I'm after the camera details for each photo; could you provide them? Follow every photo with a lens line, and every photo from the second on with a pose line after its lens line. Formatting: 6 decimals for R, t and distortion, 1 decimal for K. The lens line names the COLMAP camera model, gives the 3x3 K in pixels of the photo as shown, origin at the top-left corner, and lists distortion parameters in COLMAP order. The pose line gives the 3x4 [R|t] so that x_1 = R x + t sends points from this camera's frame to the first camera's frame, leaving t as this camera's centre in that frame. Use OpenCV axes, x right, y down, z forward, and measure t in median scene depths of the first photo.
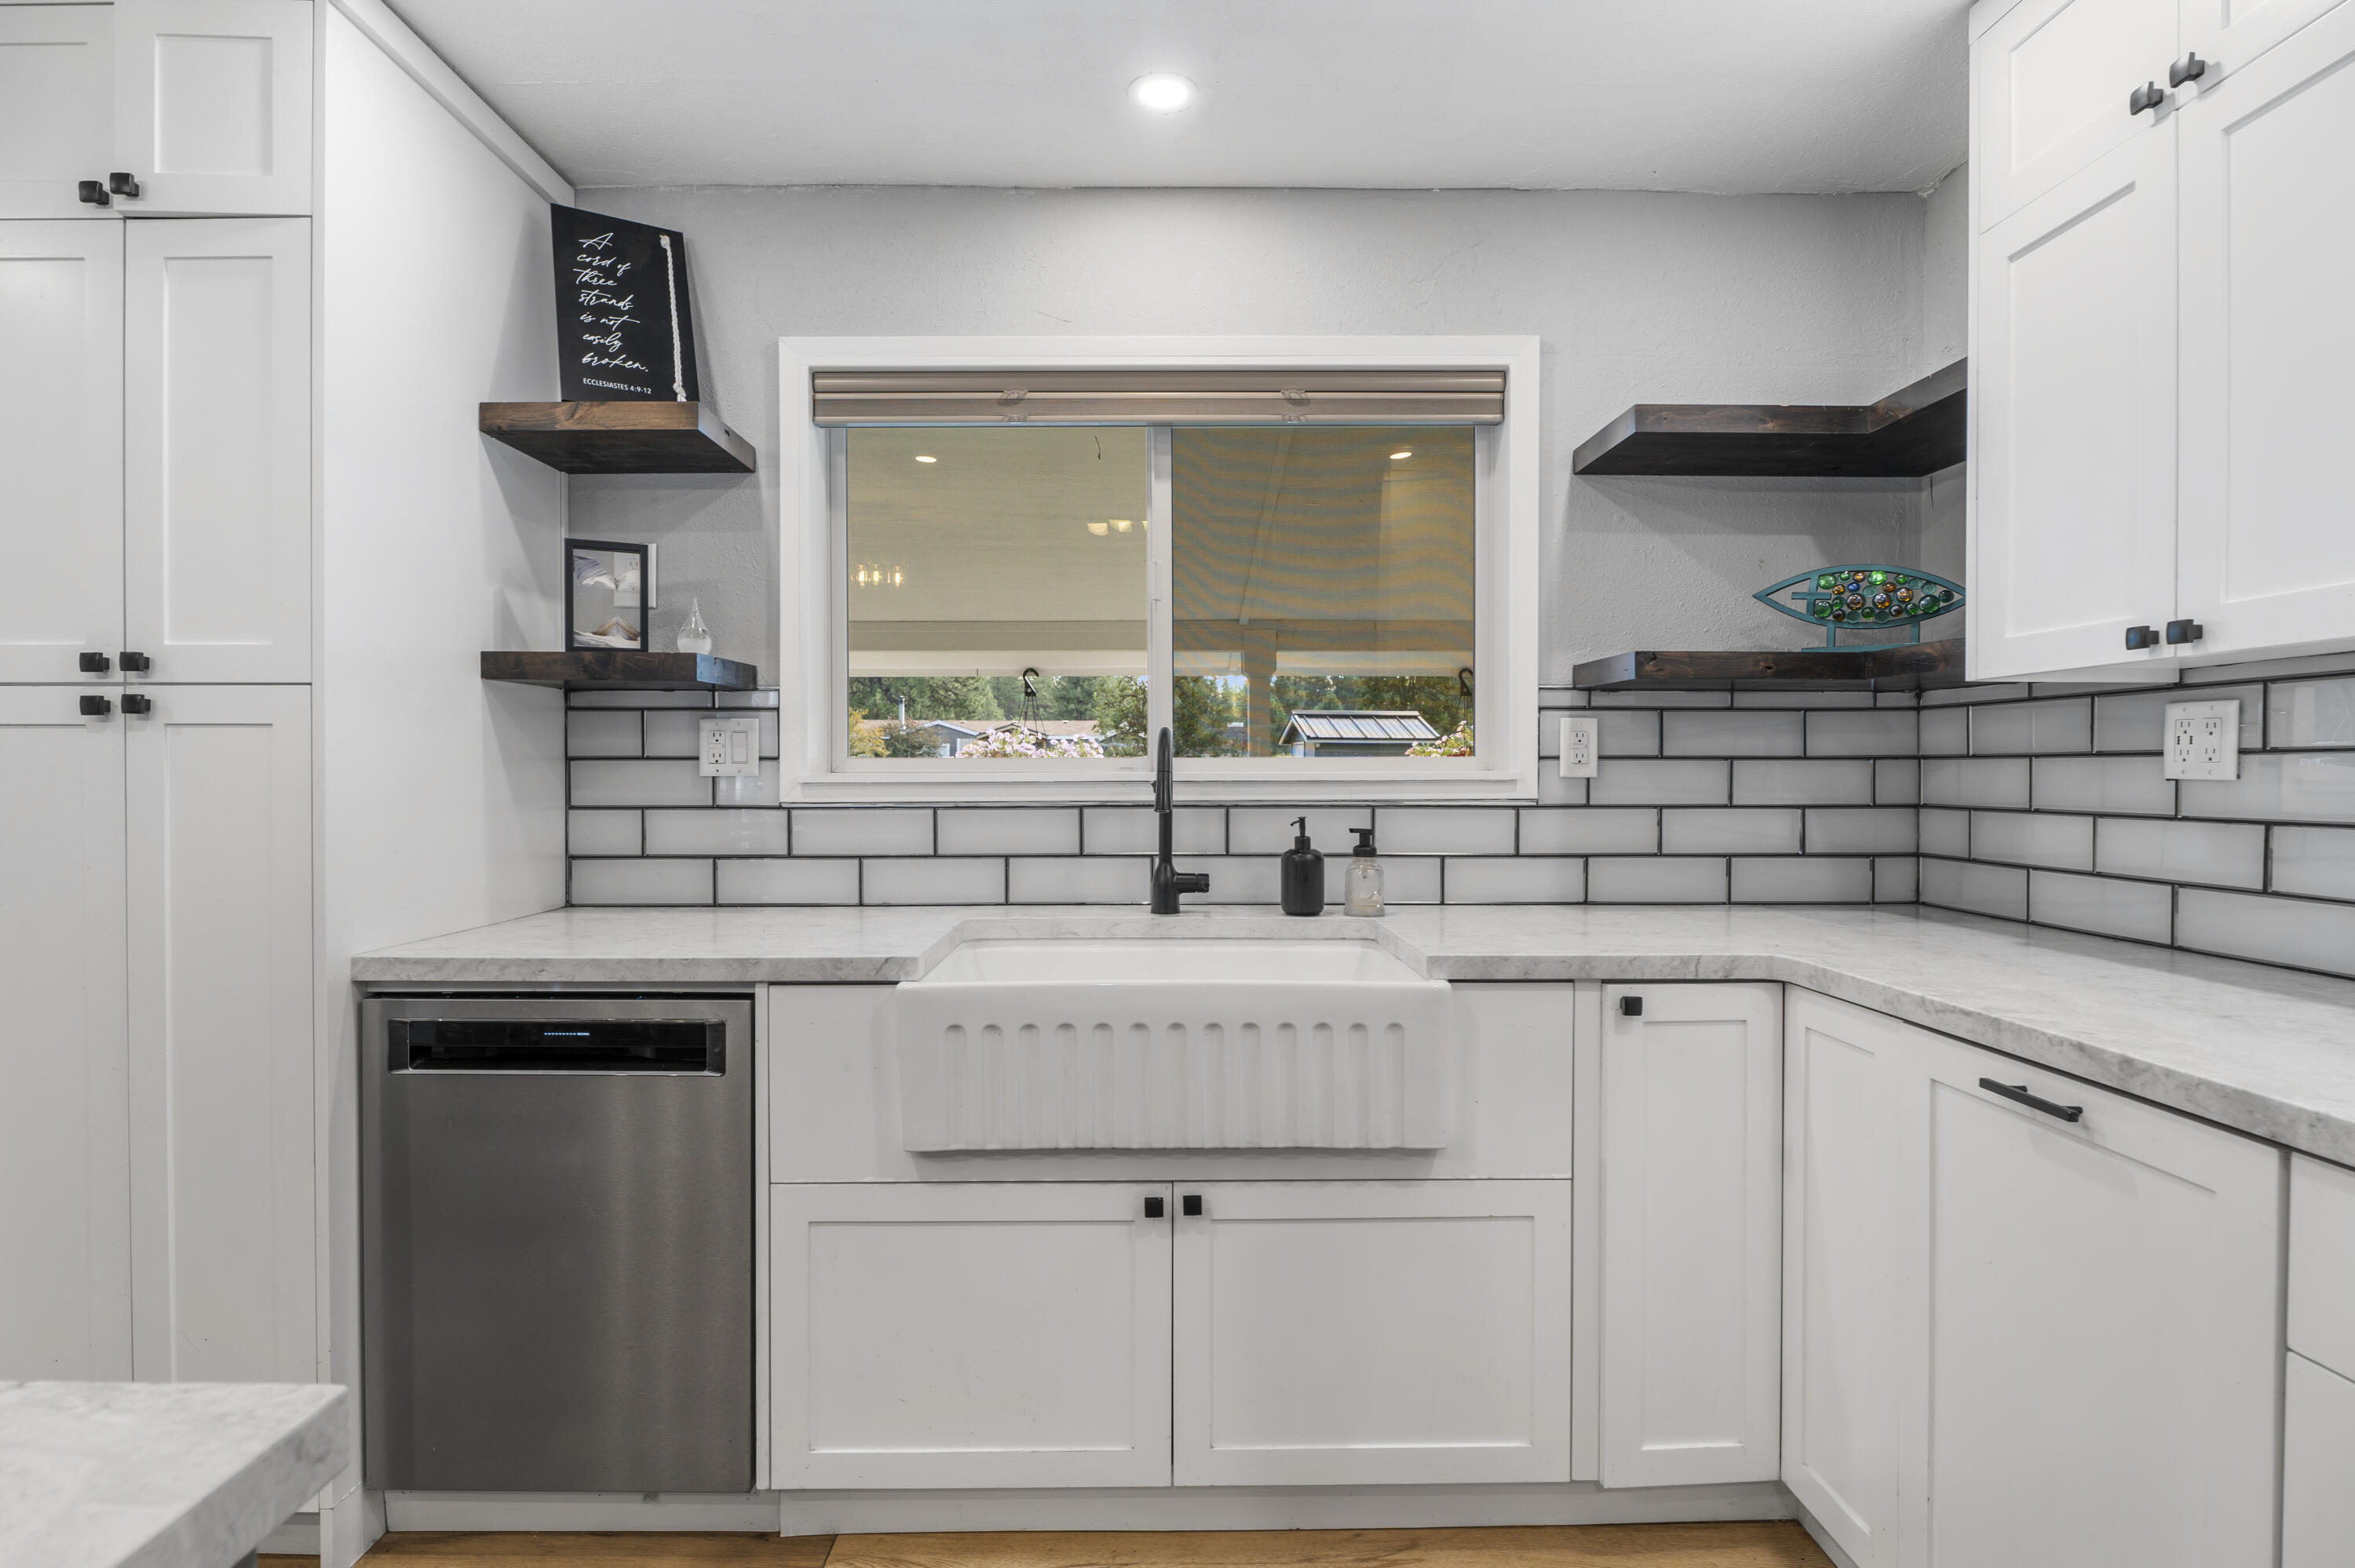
lens RADIAL K [[1143.5, 0, 1158.6], [0, 1143.5, 787.2], [0, 0, 1]] dist [-0.003660, -0.000448]
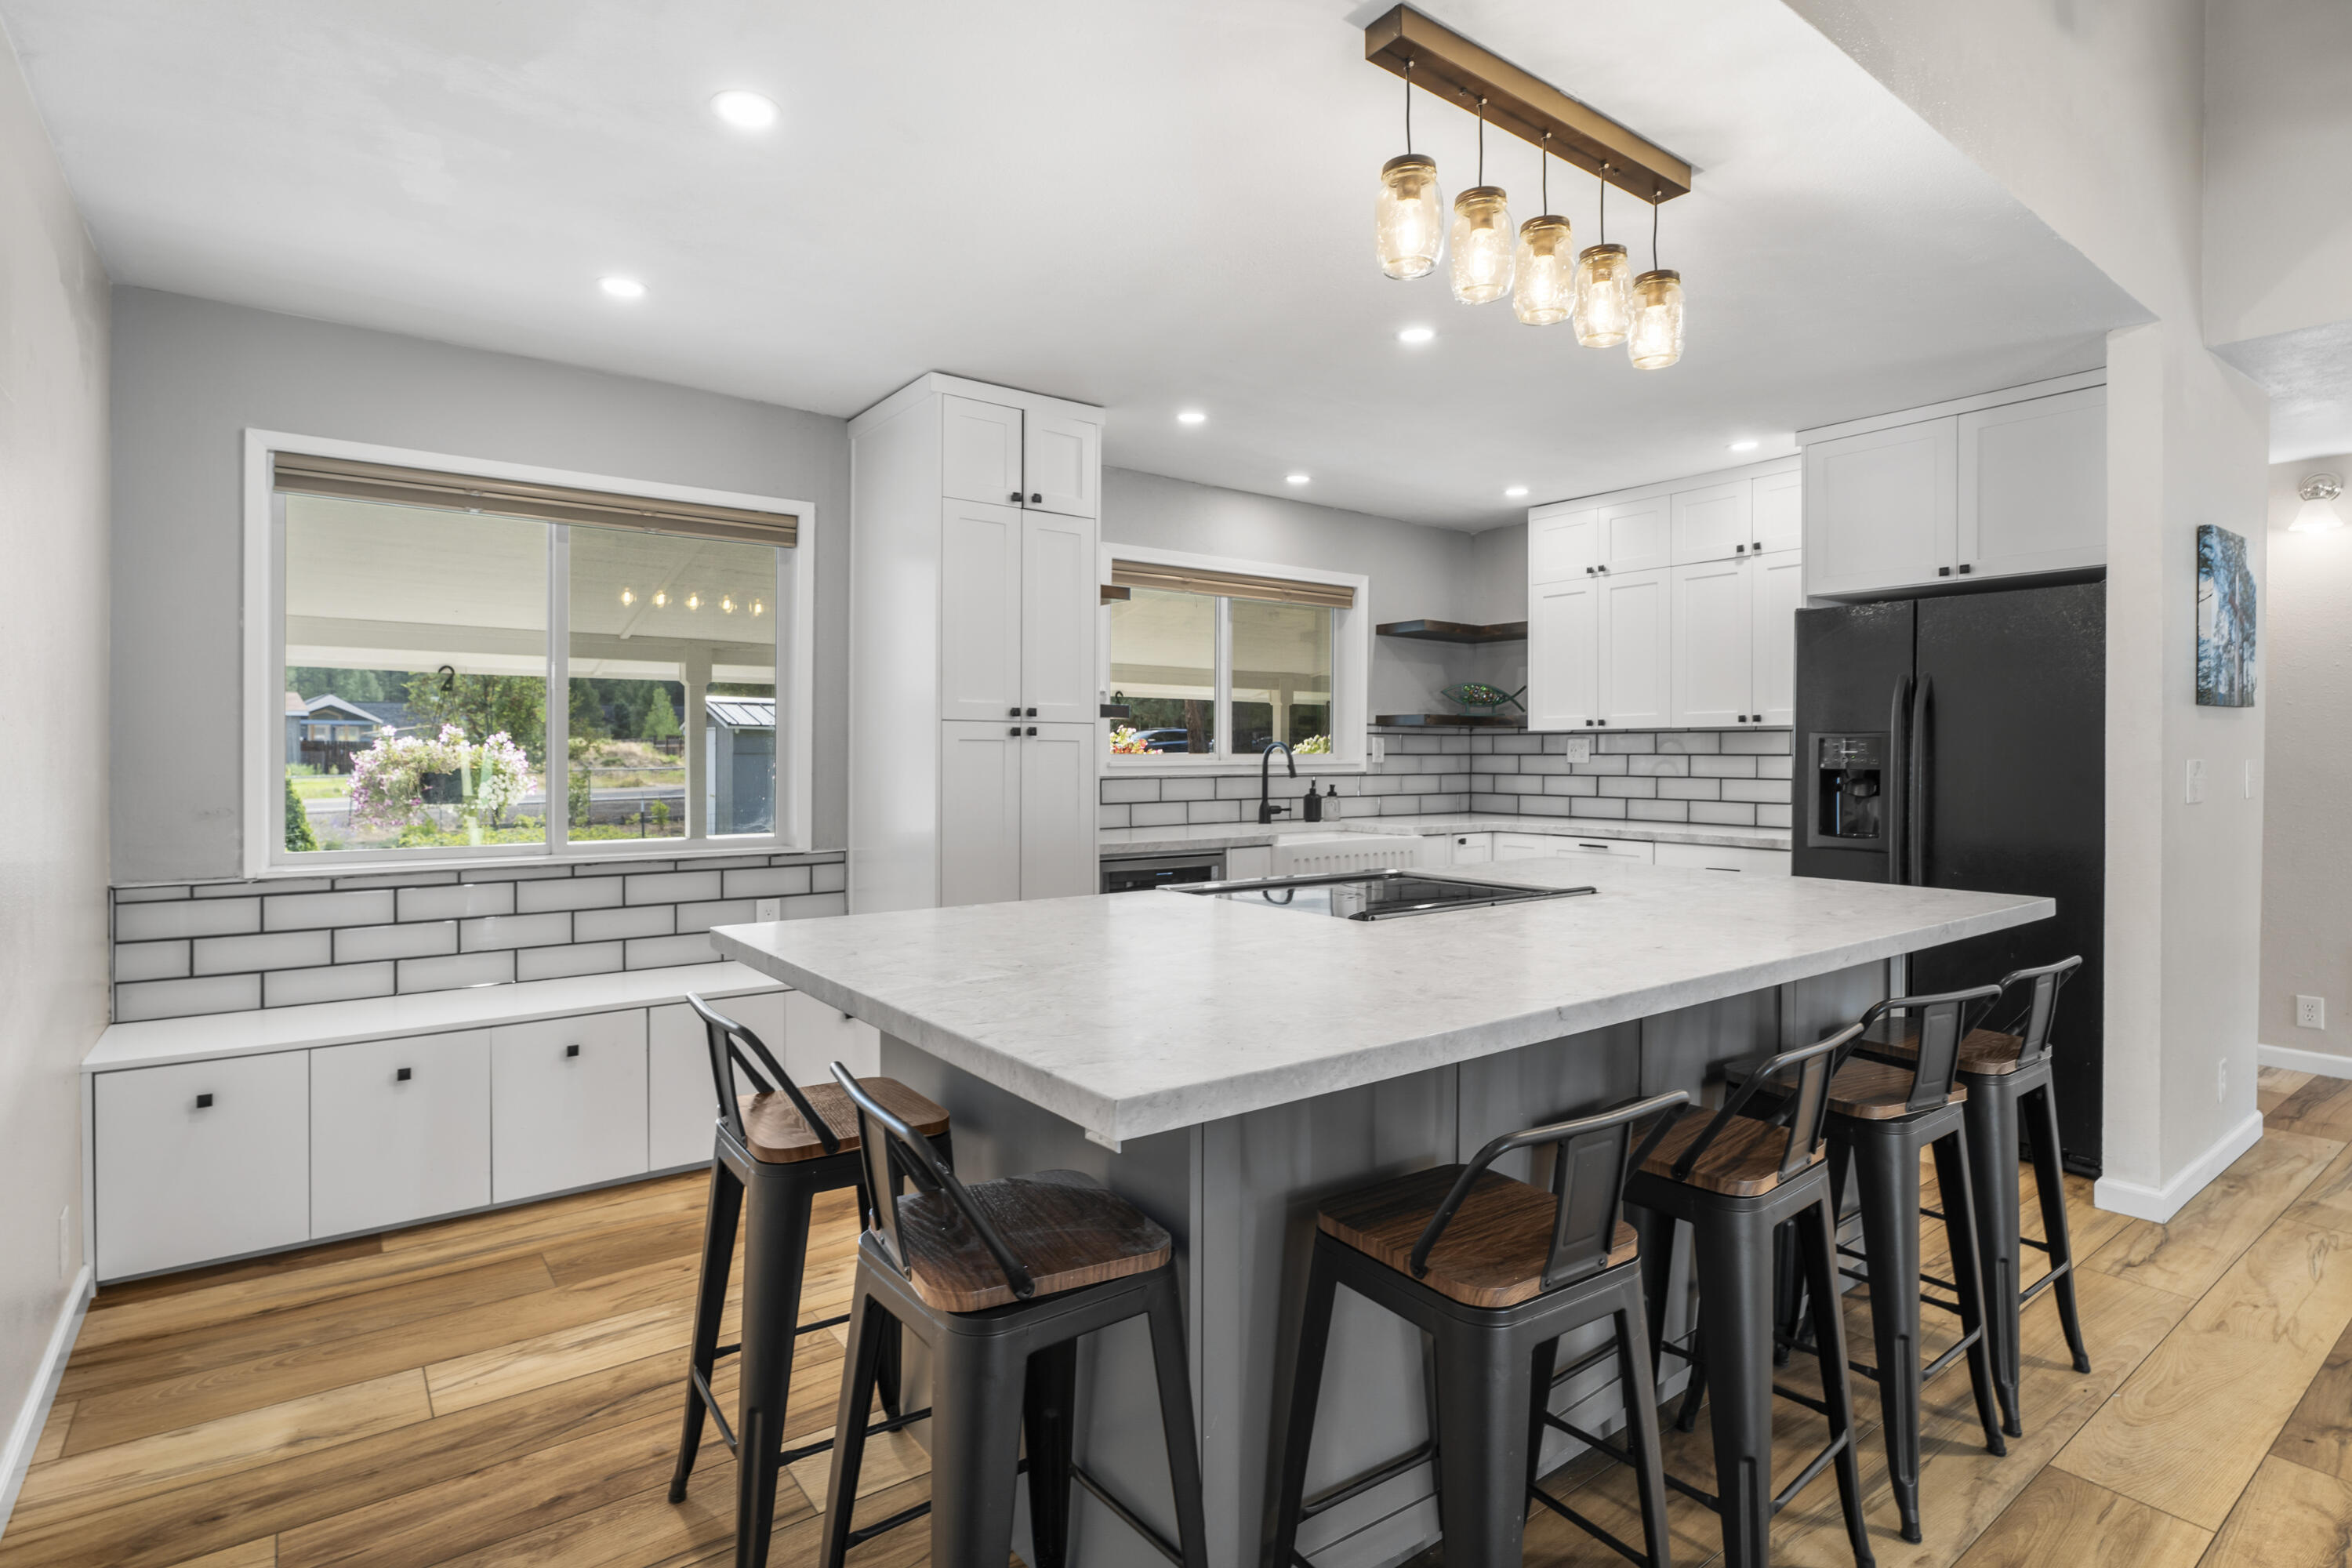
lens RADIAL K [[1142.2, 0, 1158.8], [0, 1142.2, 768.2], [0, 0, 1]] dist [-0.003660, -0.000448]
pose [[0.809113, -0.005847, 0.587624, -1.496240], [0.008142, 0.999966, -0.001262, 0.002076], [-0.587596, 0.005805, 0.809133, -0.697954]]
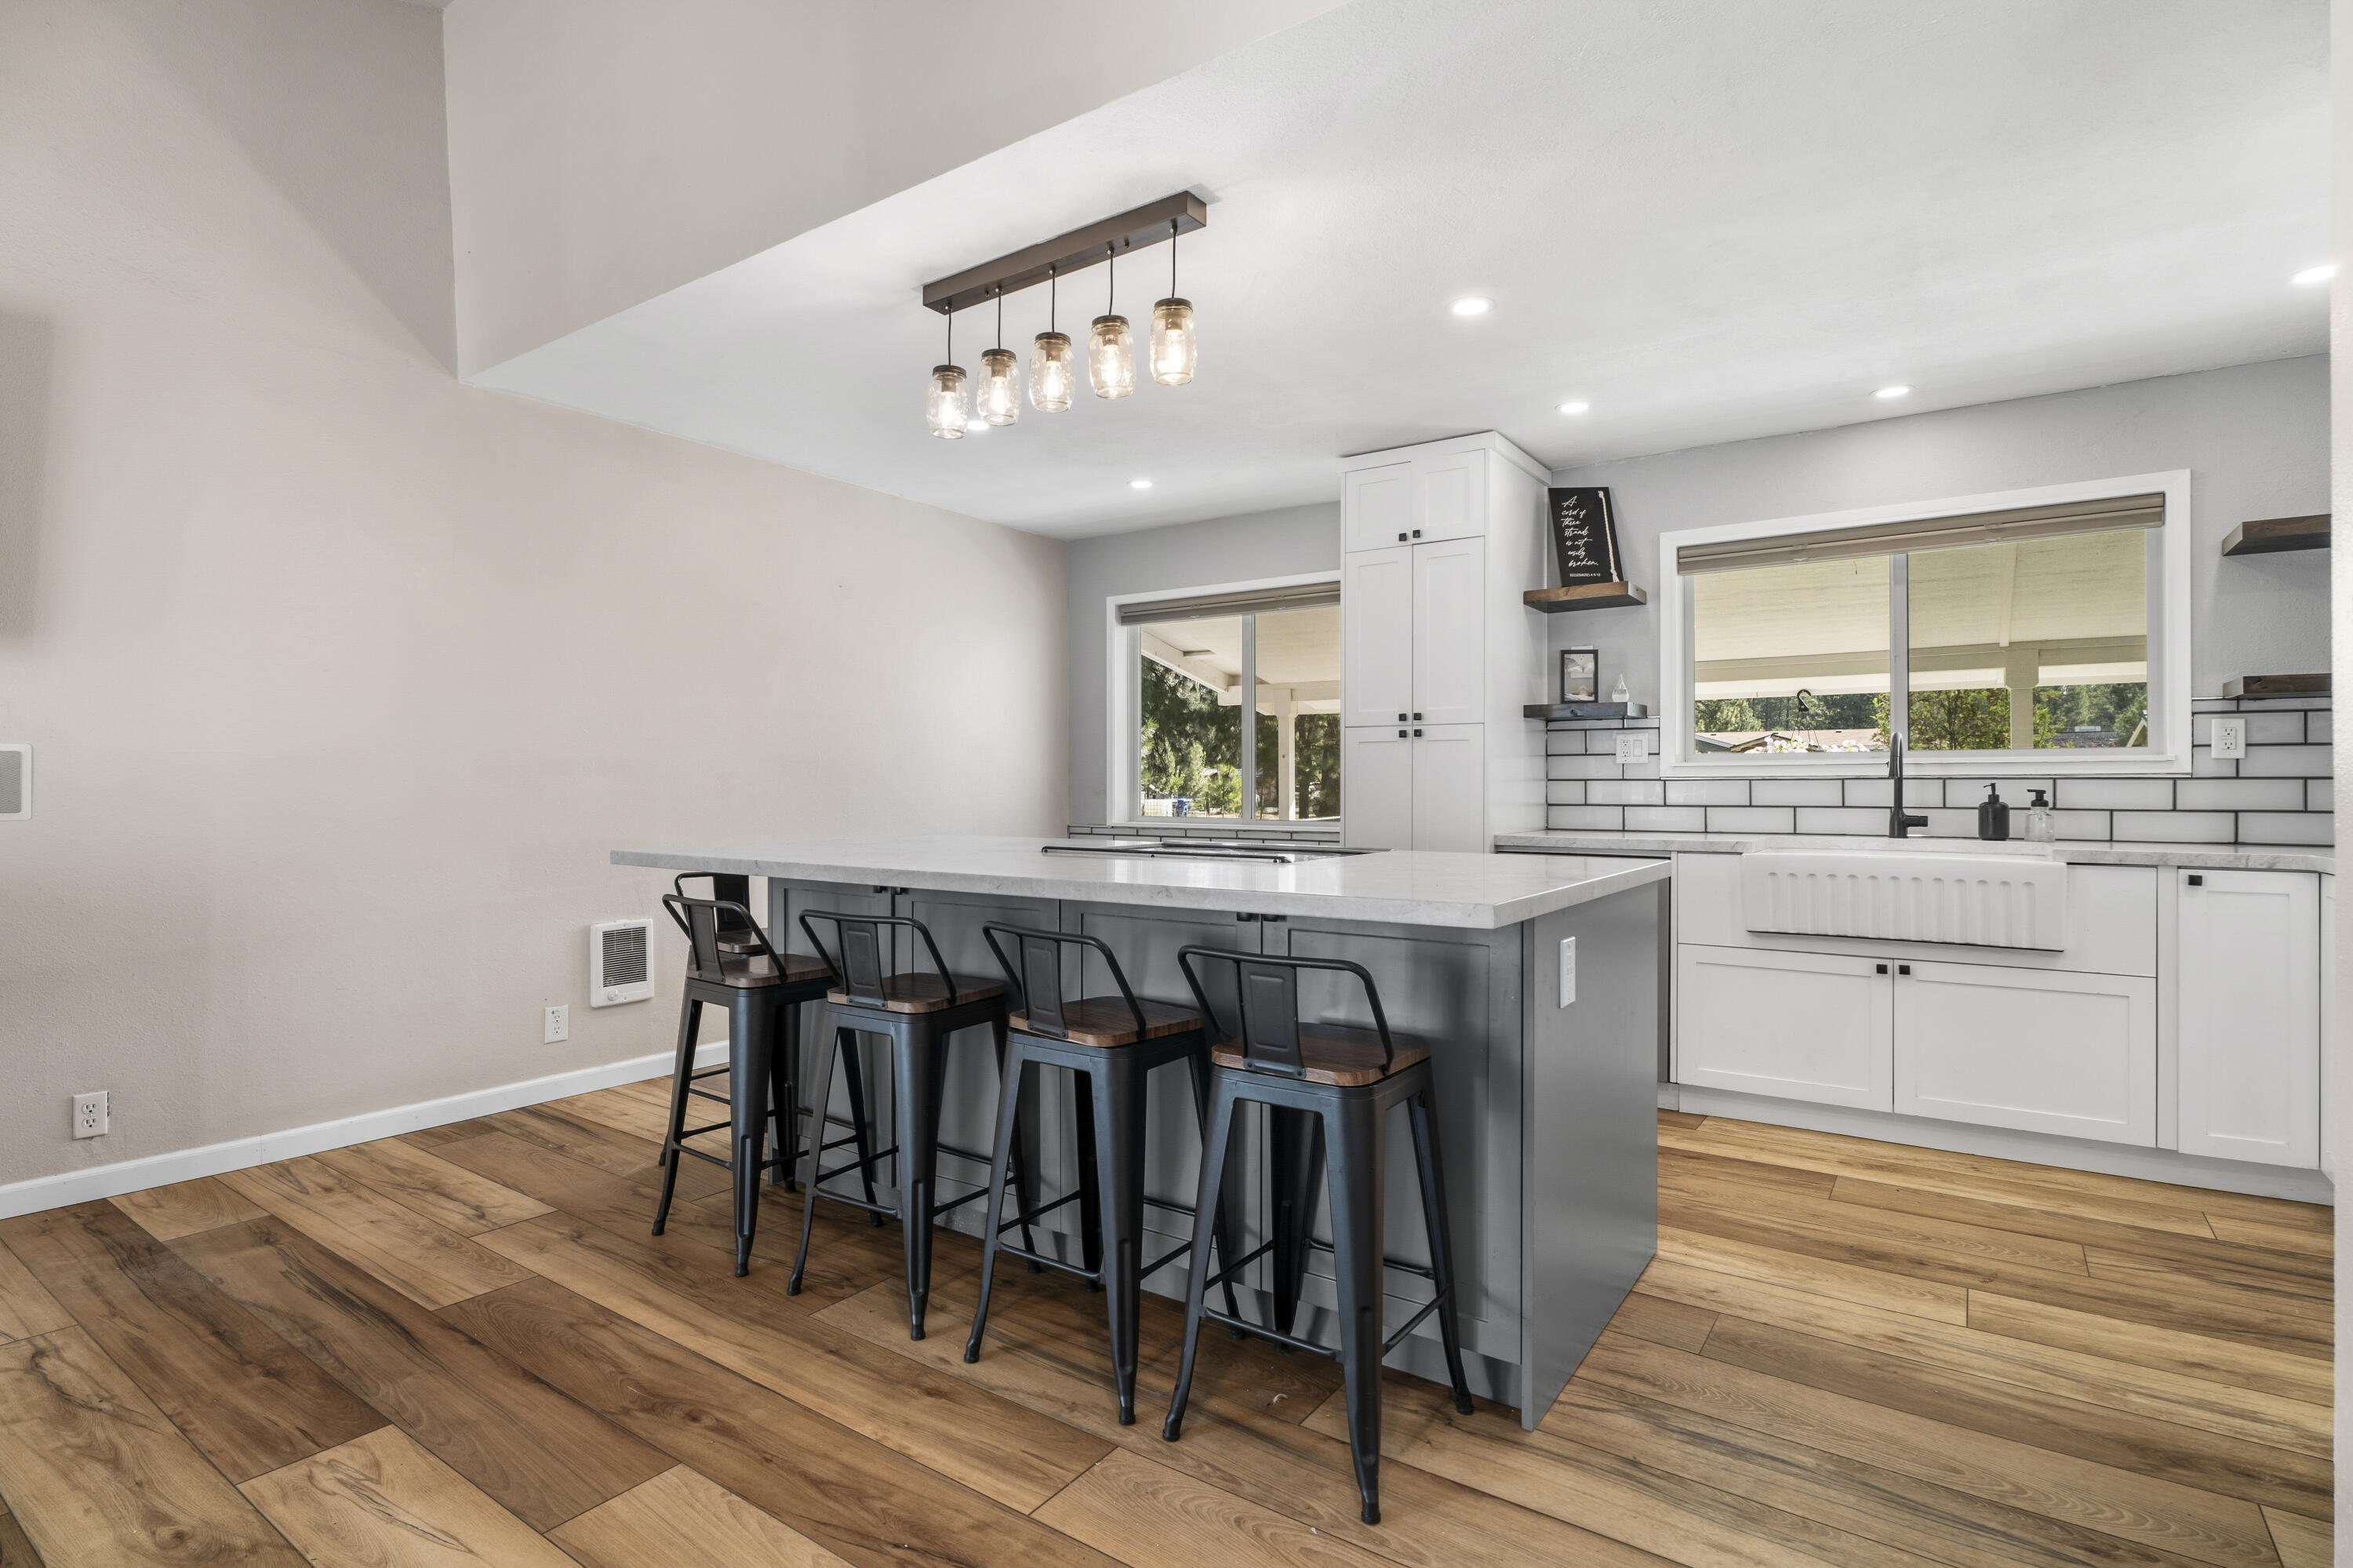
lens RADIAL K [[1142.7, 0, 1174.2], [0, 1142.7, 777.5], [0, 0, 1]] dist [-0.003660, -0.000448]
pose [[0.819573, -0.002988, -0.572967, 0.098923], [-0.010093, 0.999756, -0.019650, 0.063144], [0.572886, 0.021887, 0.819343, -1.072351]]
